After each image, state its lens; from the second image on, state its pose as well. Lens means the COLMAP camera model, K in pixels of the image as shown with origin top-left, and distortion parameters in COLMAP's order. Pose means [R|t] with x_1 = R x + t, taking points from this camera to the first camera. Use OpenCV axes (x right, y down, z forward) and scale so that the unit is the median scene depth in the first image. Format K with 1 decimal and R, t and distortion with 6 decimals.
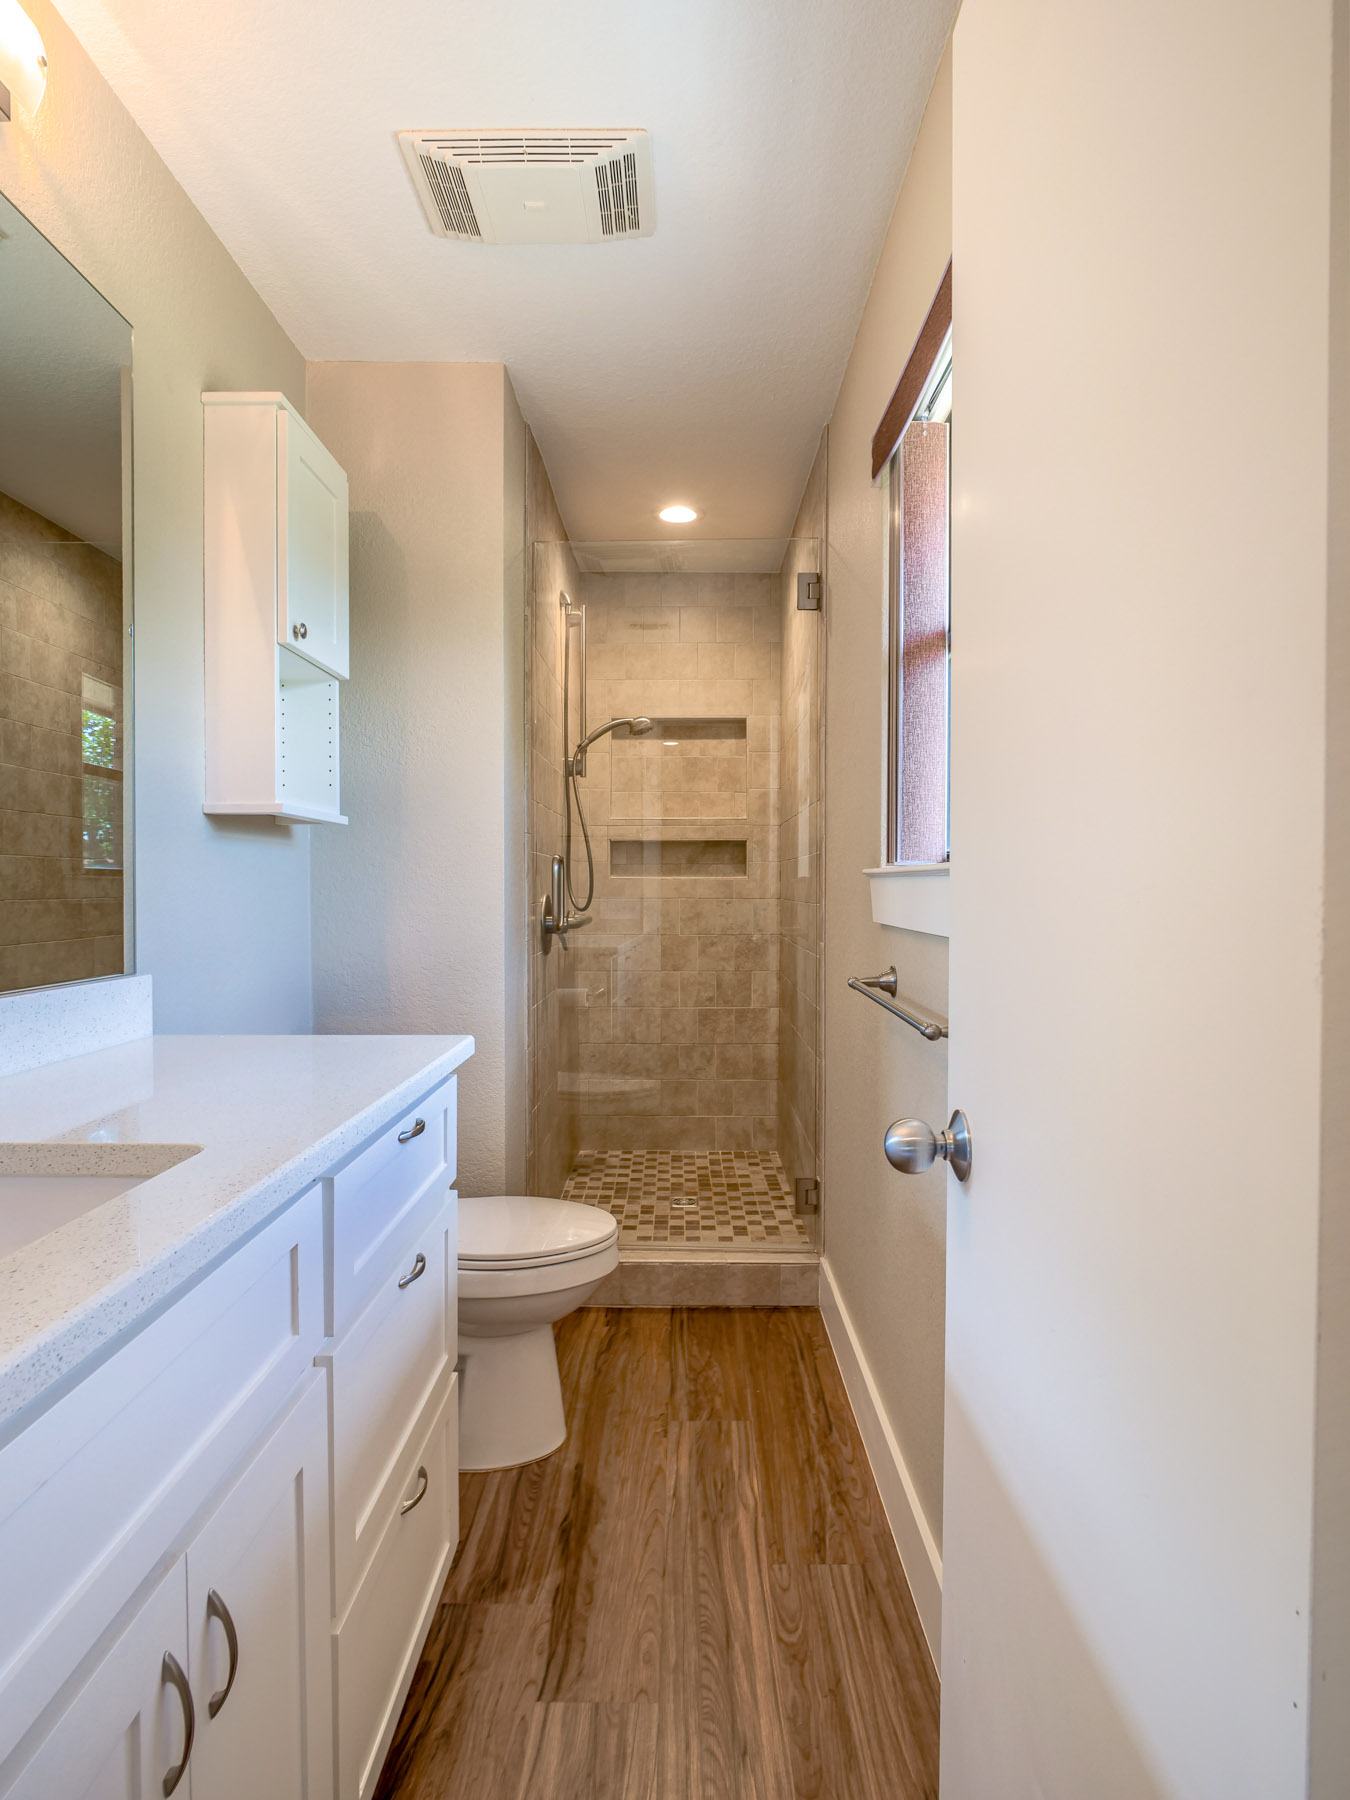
lens RADIAL K [[991.7, 0, 675.8], [0, 991.7, 898.0], [0, 0, 1]] dist [-0.015100, 0.003910]
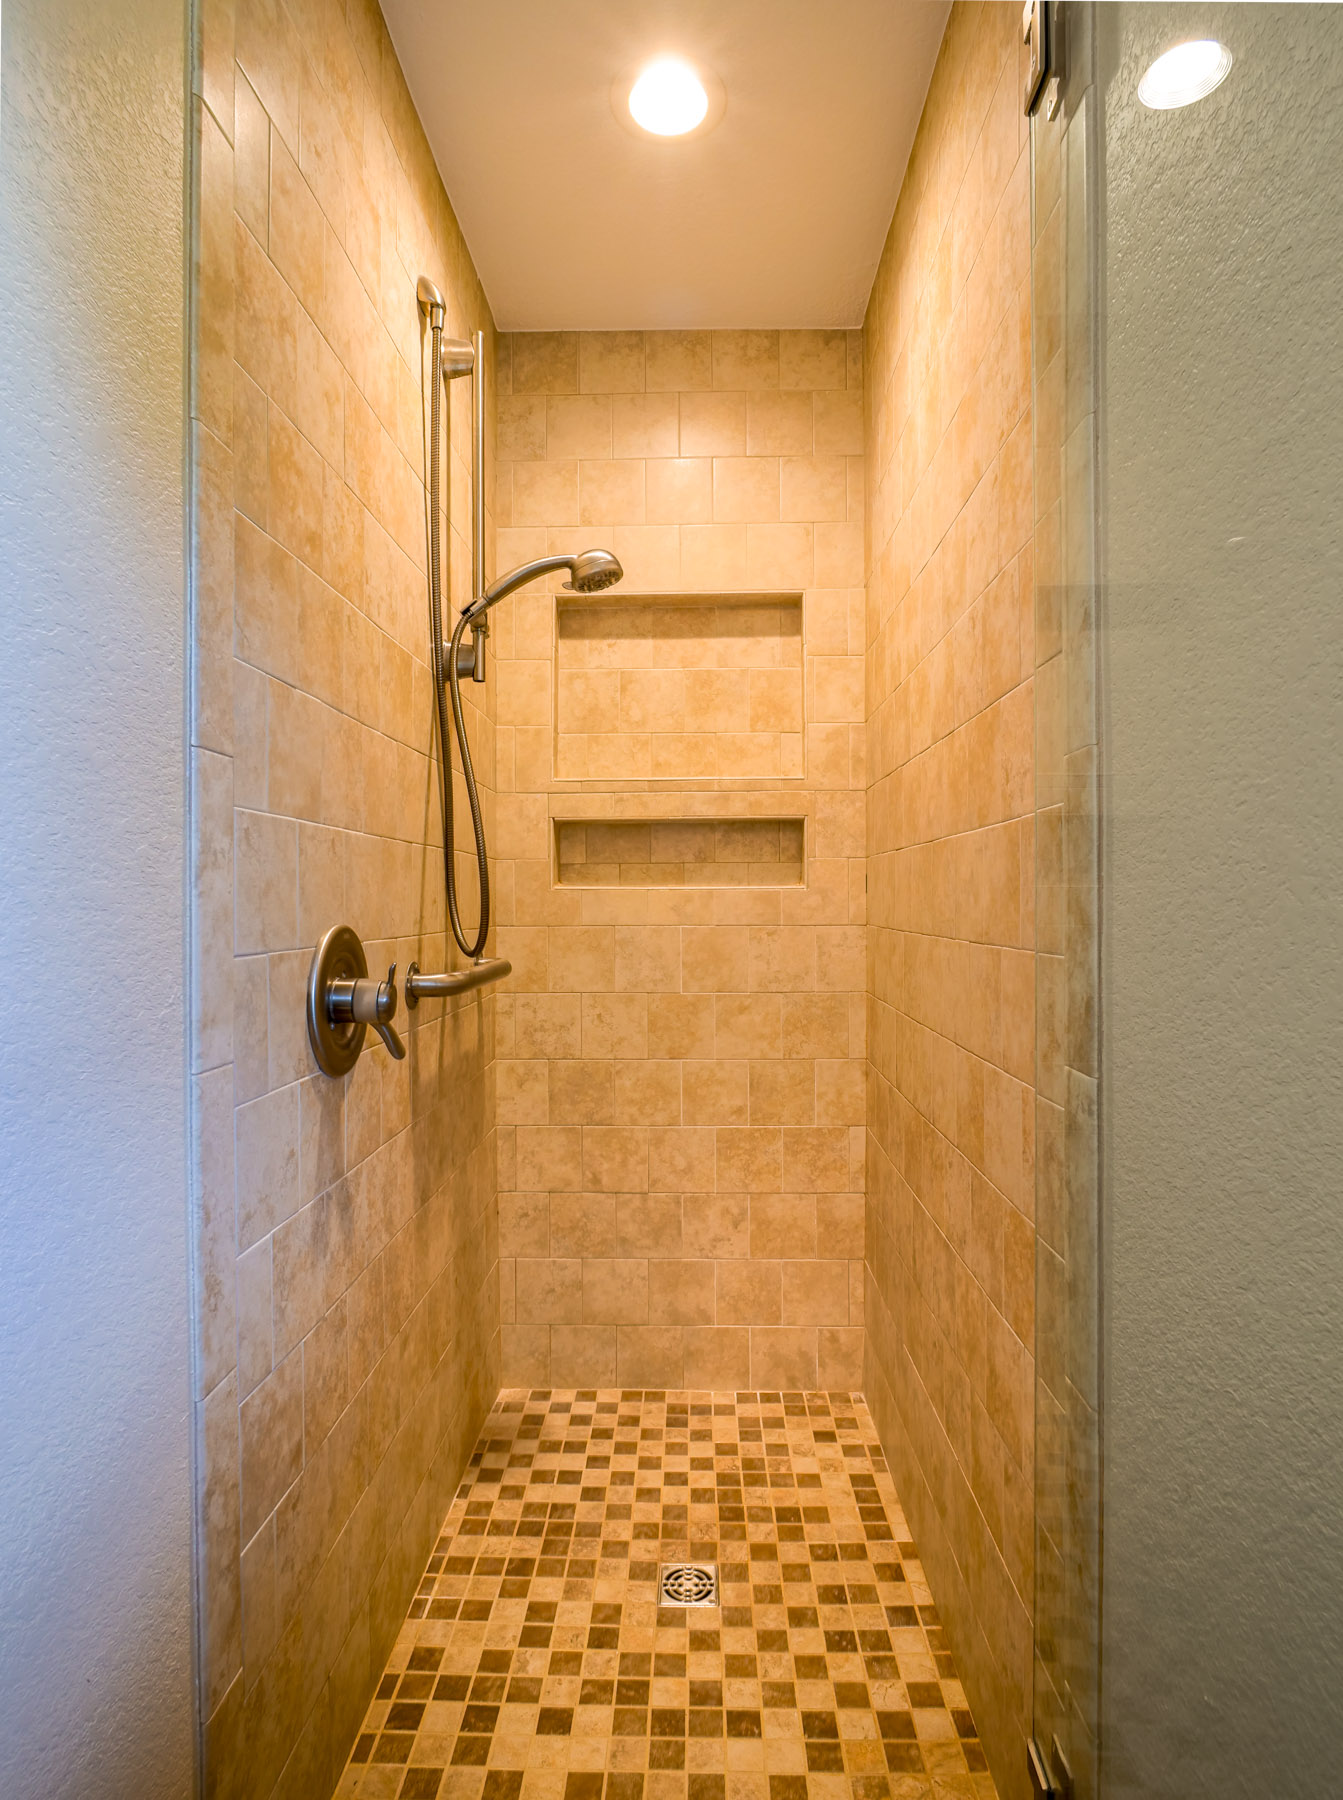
lens RADIAL K [[1010.4, 0, 672.9], [0, 1010.4, 903.2], [0, 0, 1]] dist [-0.006664, 0.002139]
pose [[0.999811, -0.004374, -0.018921, 0.009947], [0.004170, 0.999933, -0.010823, -0.005915], [0.018967, 0.010742, 0.999762, 0.451388]]
